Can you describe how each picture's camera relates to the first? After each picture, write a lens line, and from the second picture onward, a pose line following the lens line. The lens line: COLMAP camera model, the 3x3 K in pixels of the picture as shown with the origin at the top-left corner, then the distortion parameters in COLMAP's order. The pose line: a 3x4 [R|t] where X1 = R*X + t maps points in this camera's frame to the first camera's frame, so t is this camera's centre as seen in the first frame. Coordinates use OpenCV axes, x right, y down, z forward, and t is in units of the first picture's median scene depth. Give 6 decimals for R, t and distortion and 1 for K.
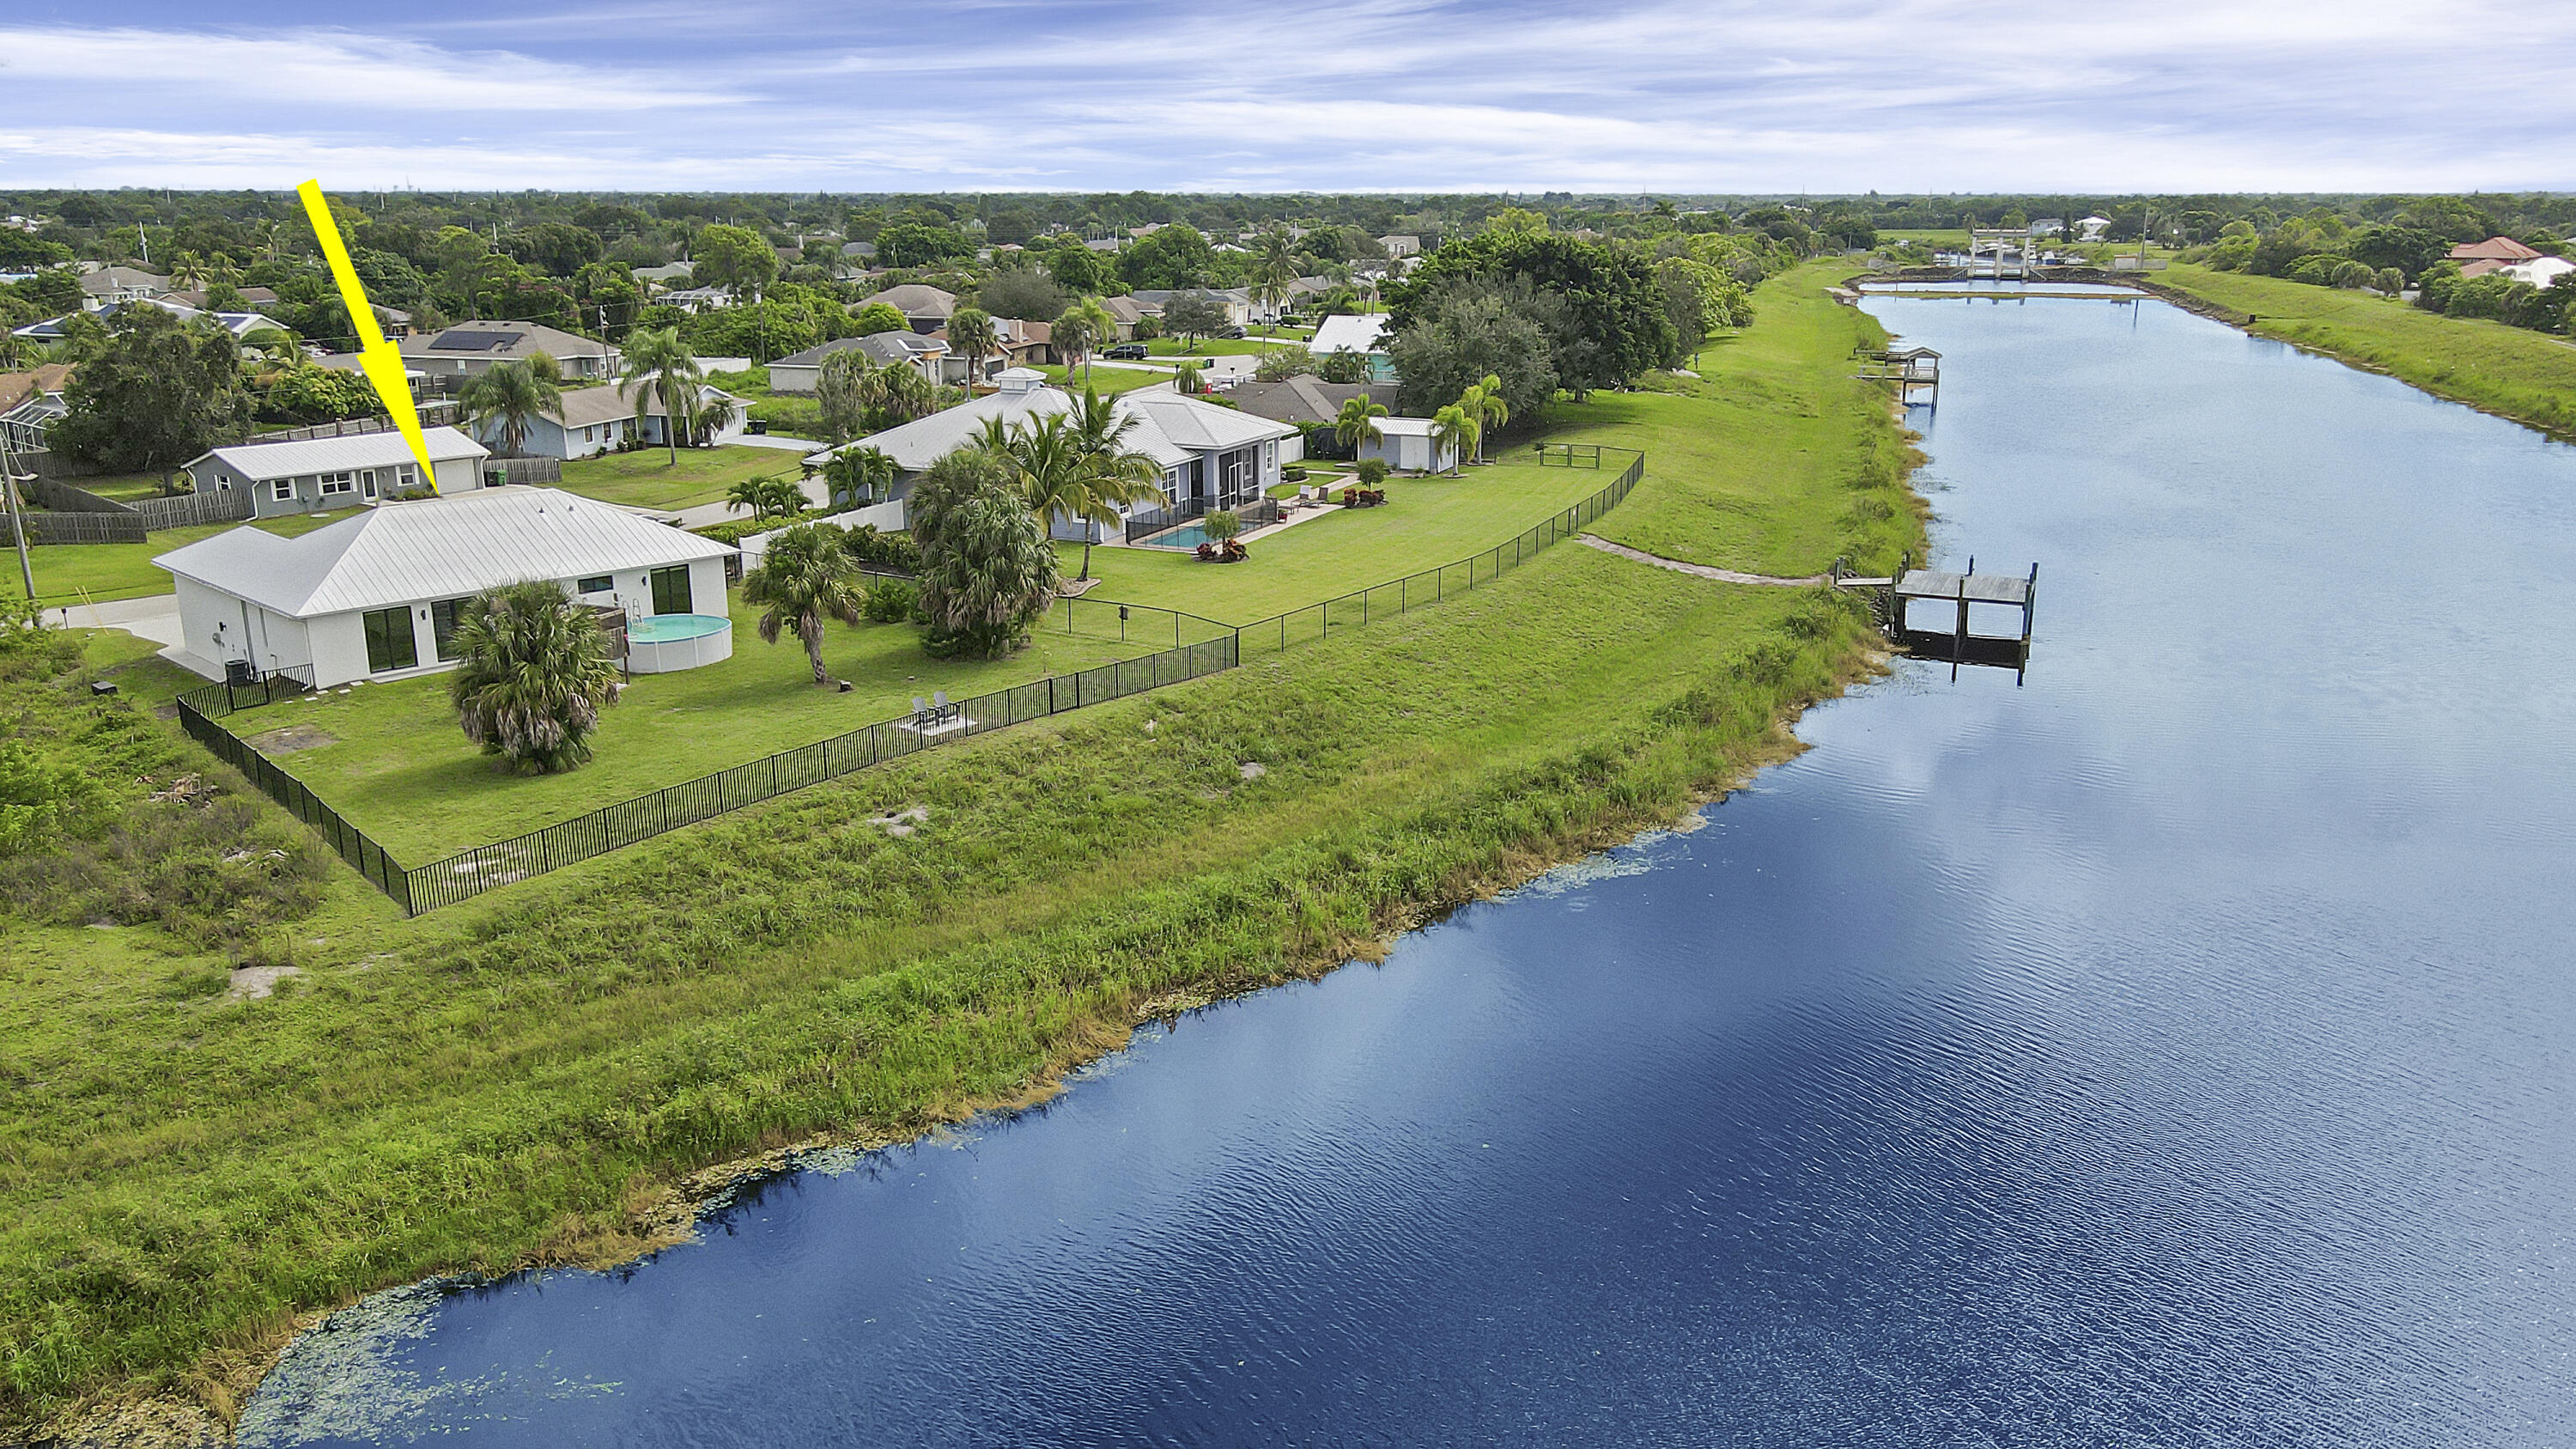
lens RADIAL K [[1930.6, 0, 1288.0], [0, 1930.6, 724.5], [0, 0, 1]] dist [-0.000669, 0.029737]
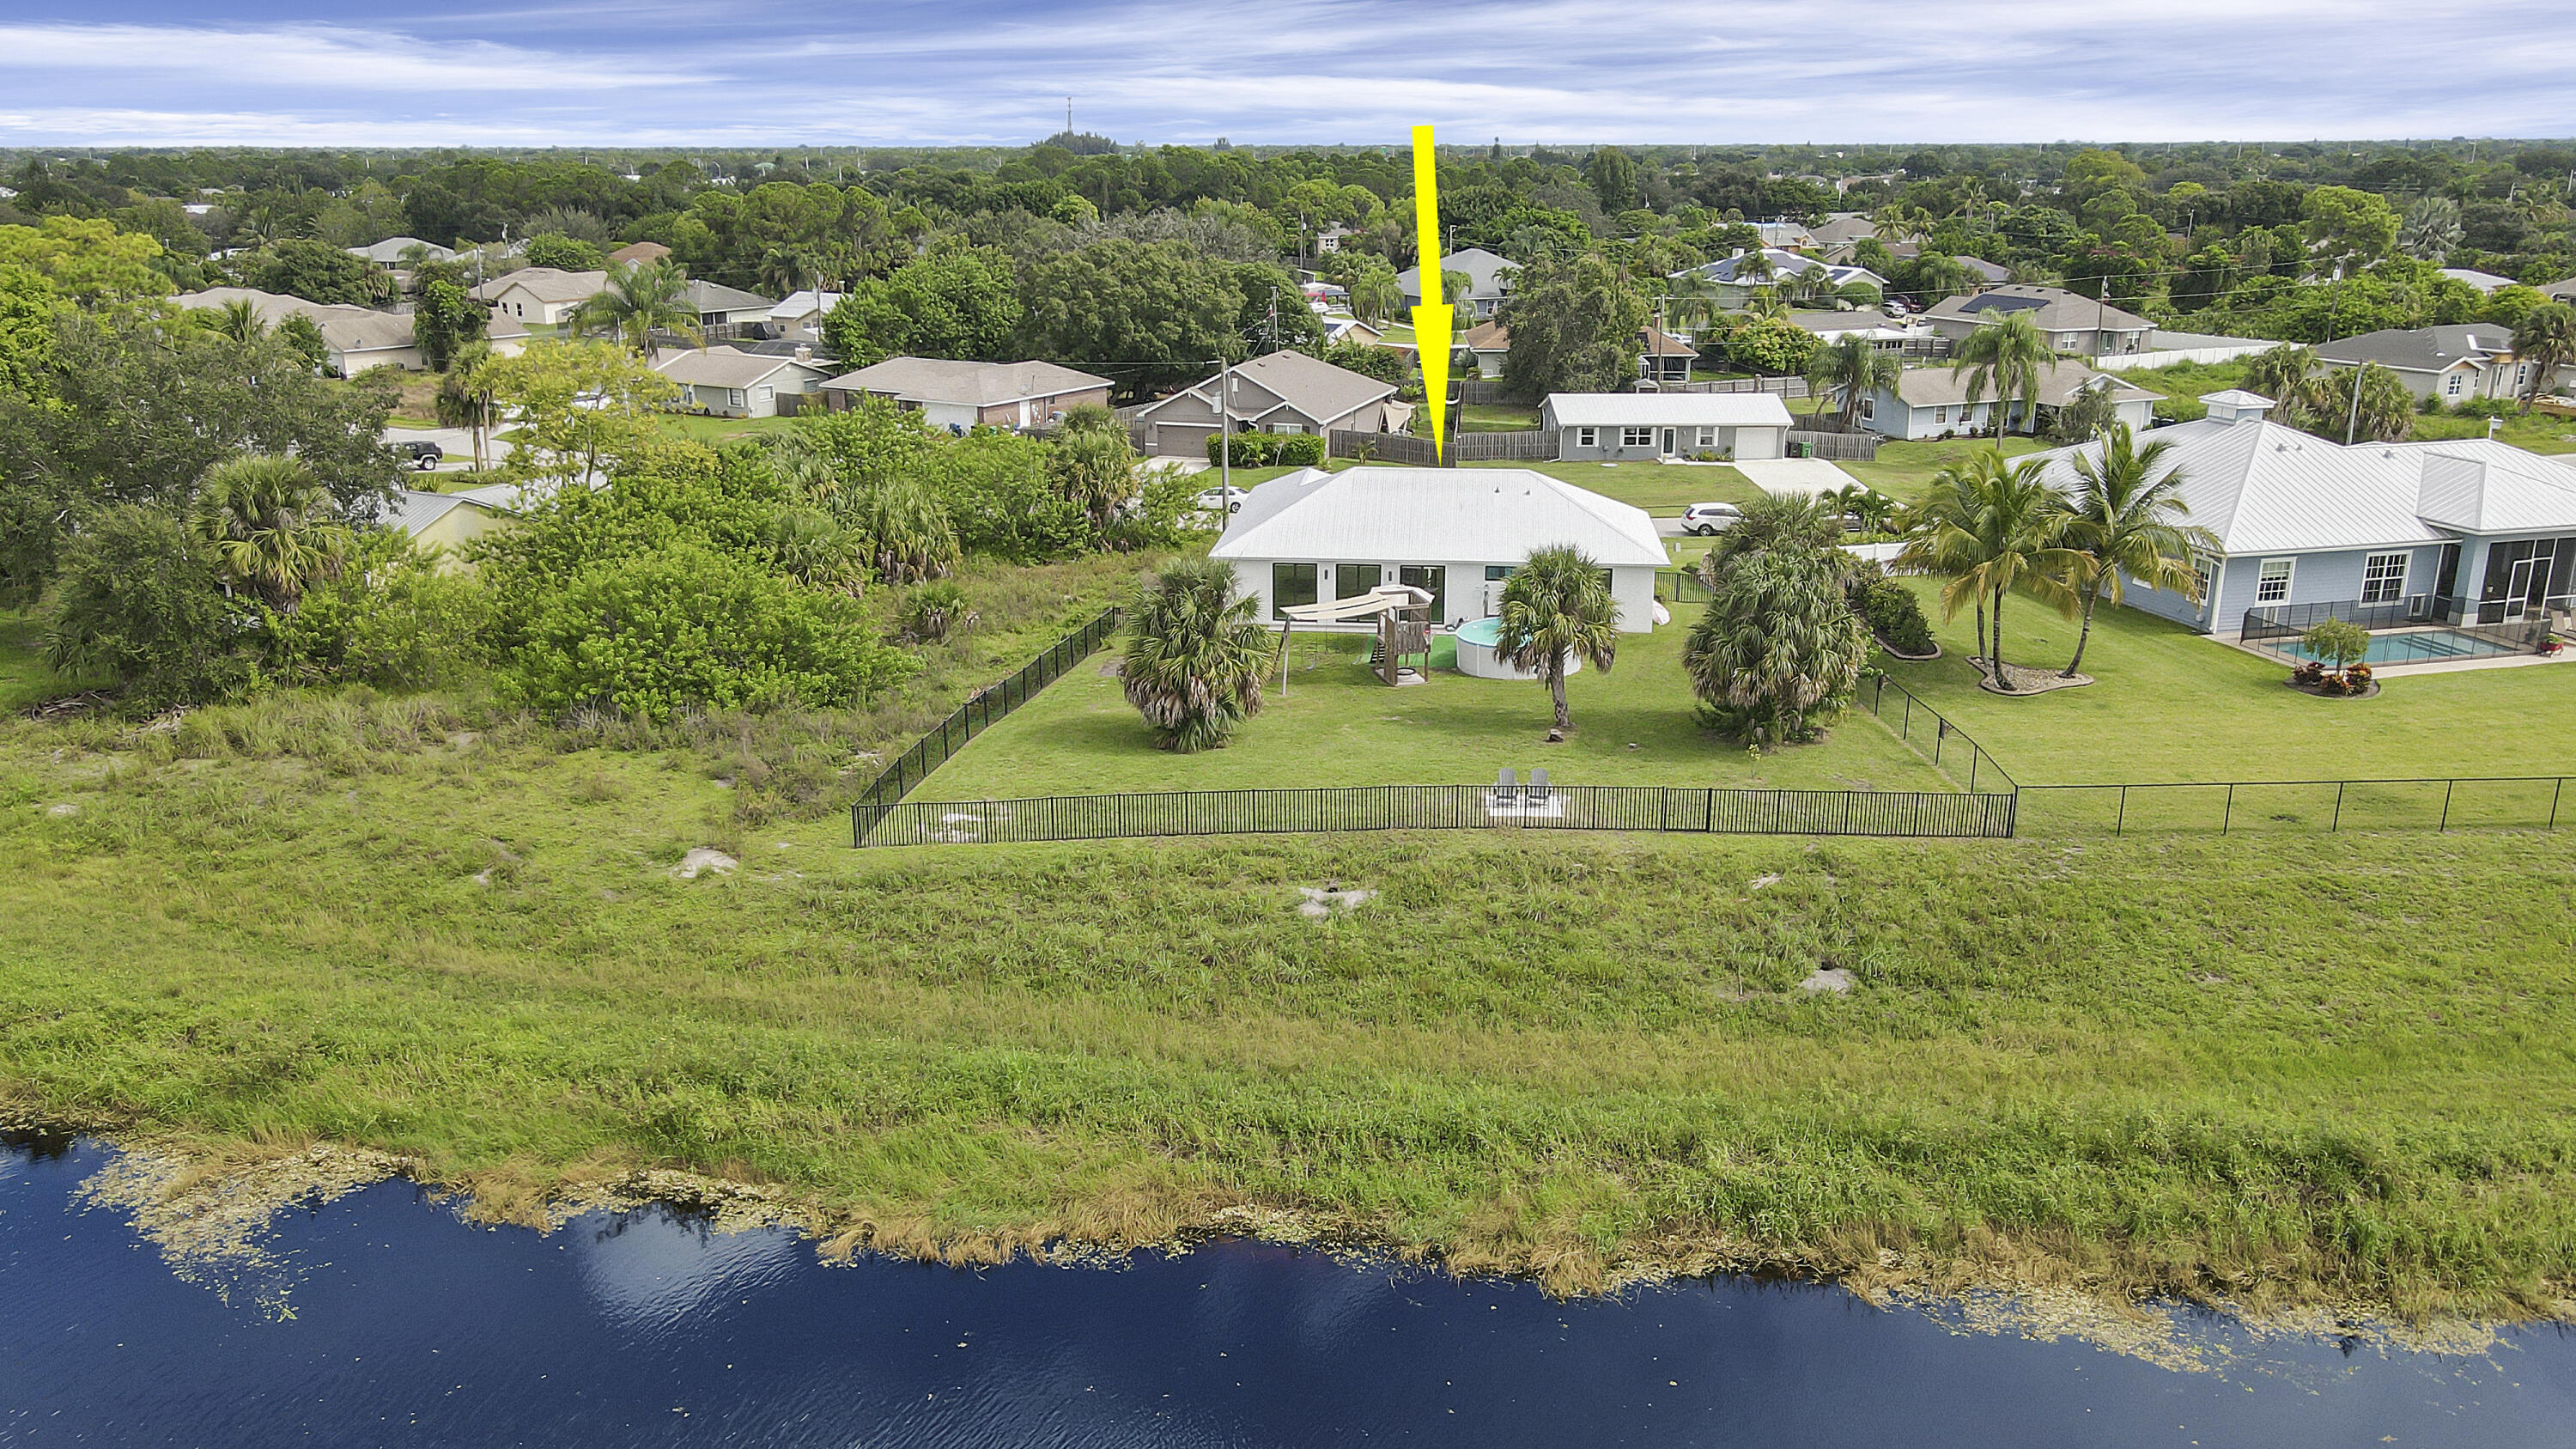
lens RADIAL K [[1902.2, 0, 1288.0], [0, 1902.2, 724.5], [0, 0, 1]] dist [-0.005224, 0.038661]
pose [[0.617133, 0.230078, -0.752470, 0.234164], [-0.208743, 0.969903, 0.125362, -0.073523], [0.758666, 0.079708, 0.646586, 0.237179]]
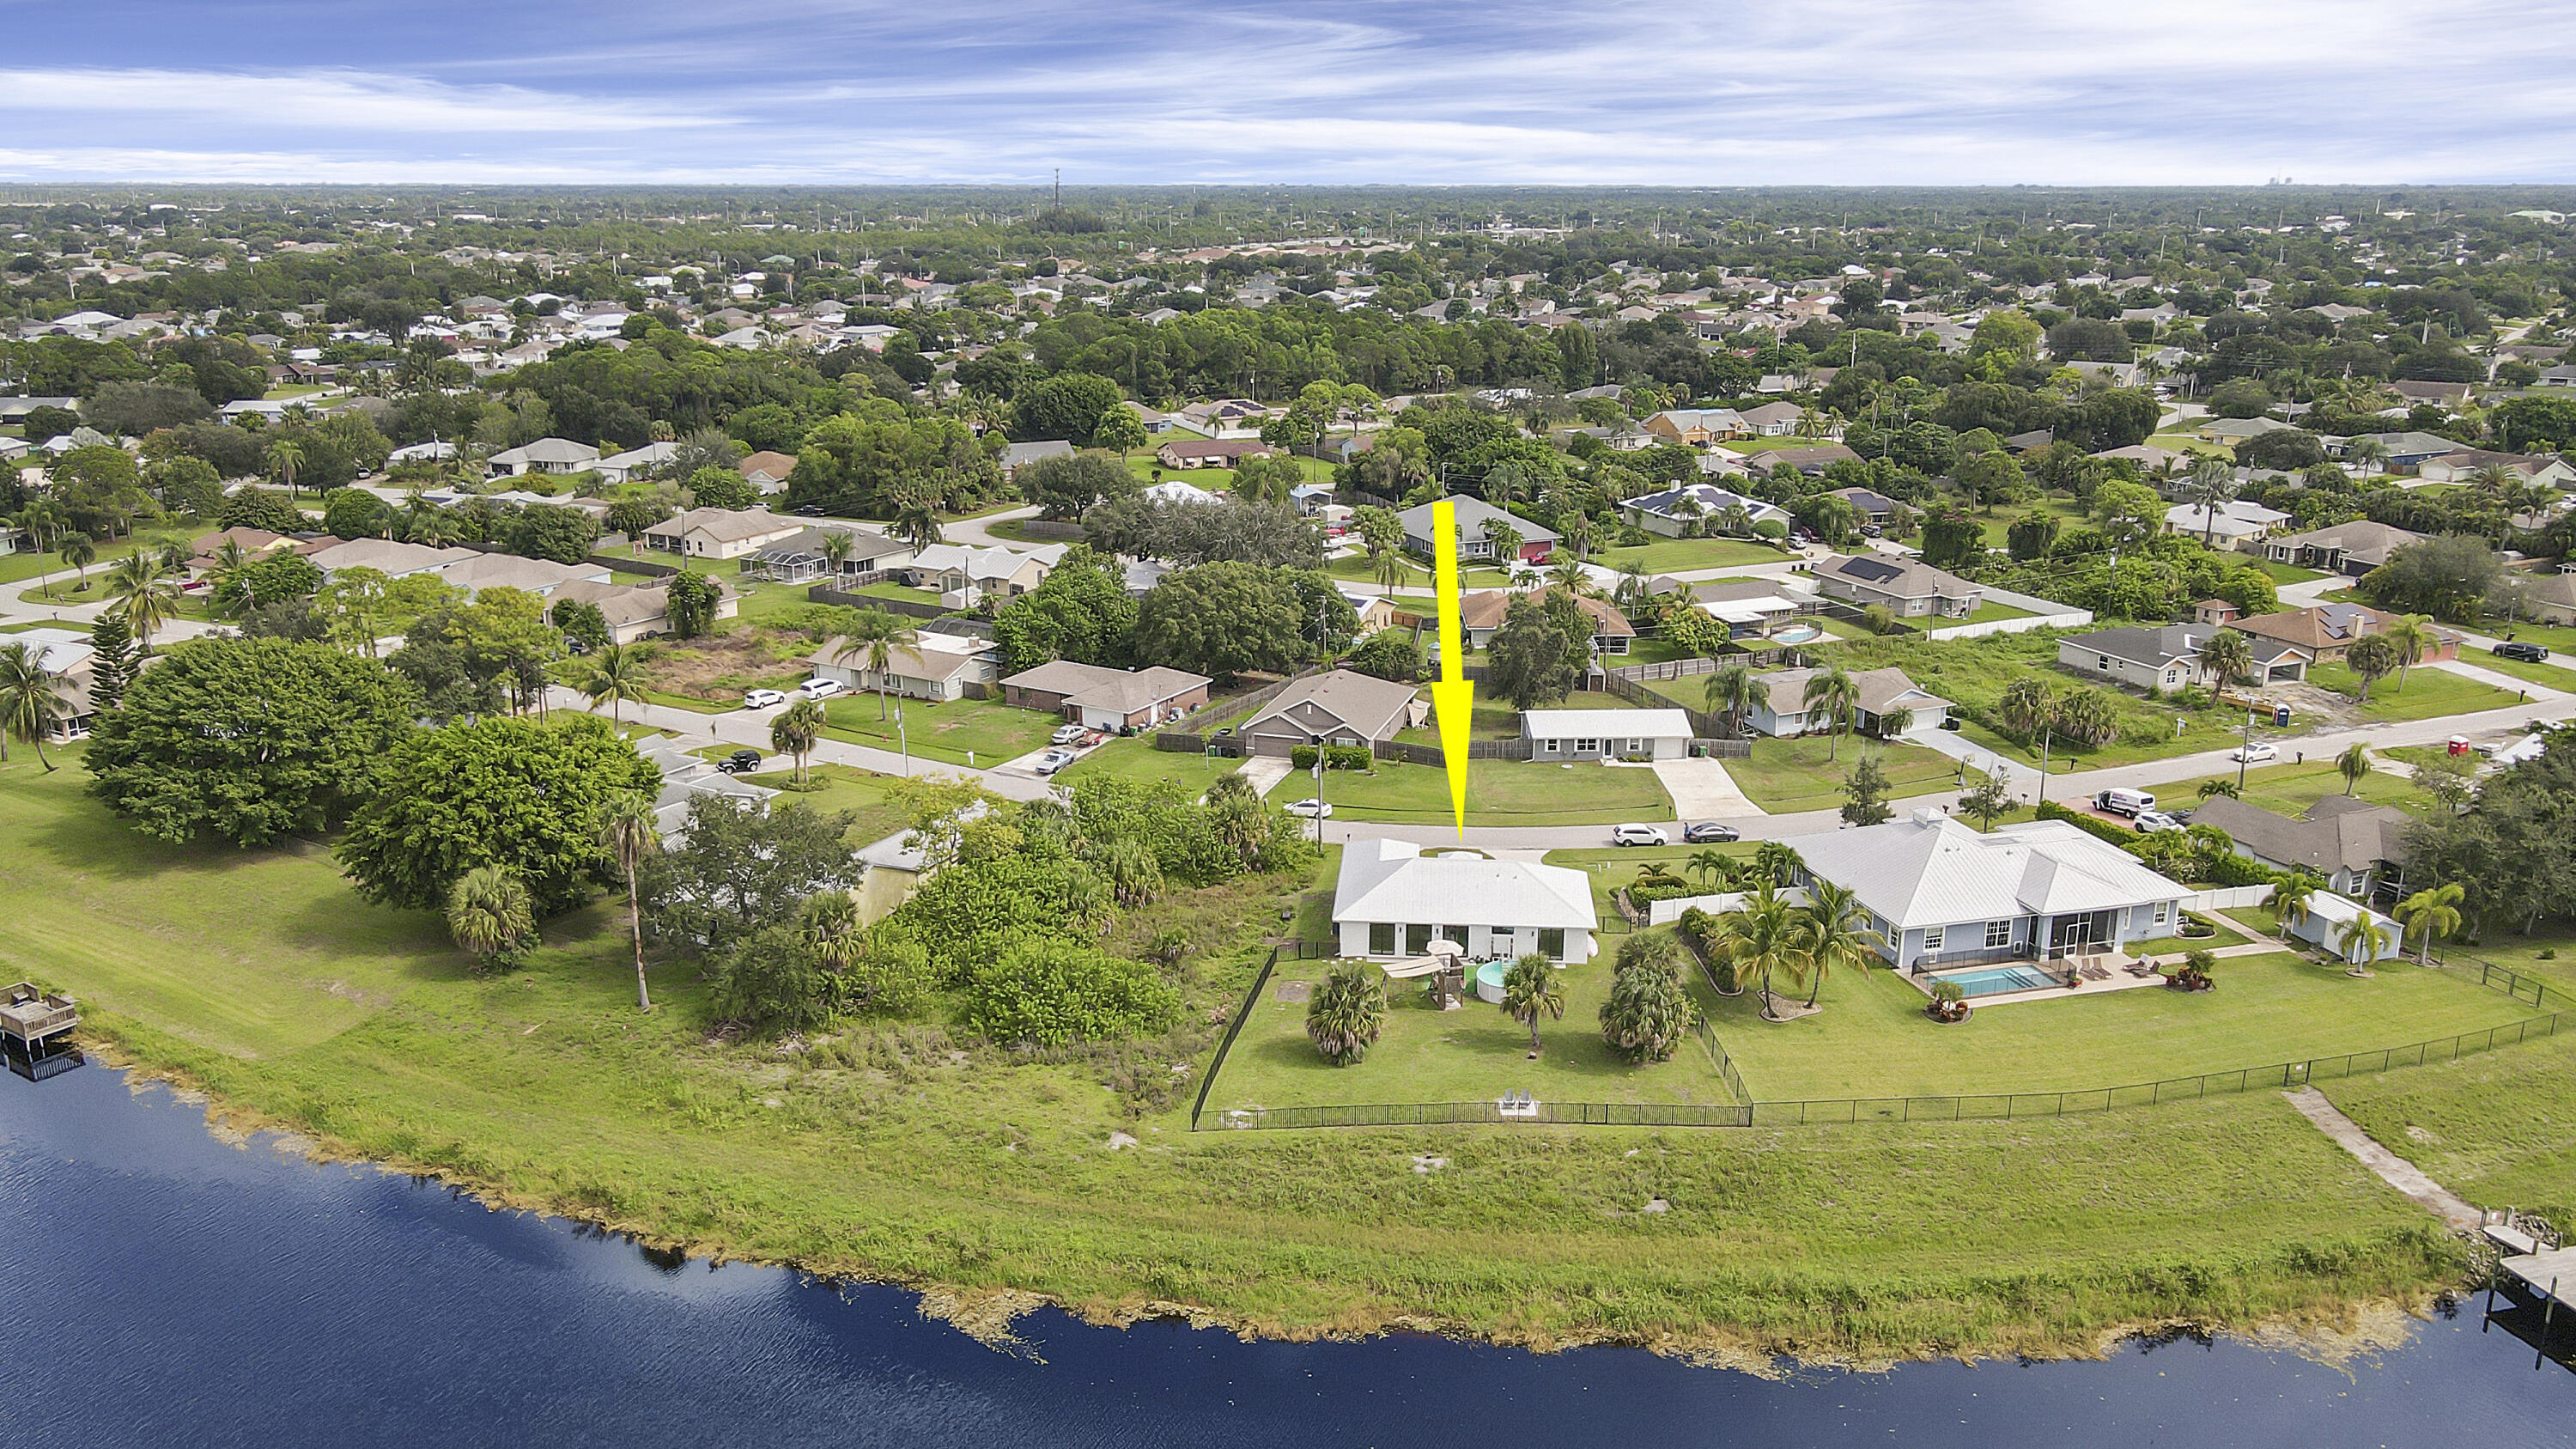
lens RADIAL K [[1930.6, 0, 1288.0], [0, 1930.6, 724.5], [0, 0, 1]] dist [-0.000669, 0.029737]
pose [[0.630039, 0.221391, -0.744337, 0.564789], [-0.208031, 0.971585, 0.112895, -0.304720], [0.748181, 0.083716, 0.658192, -0.202832]]
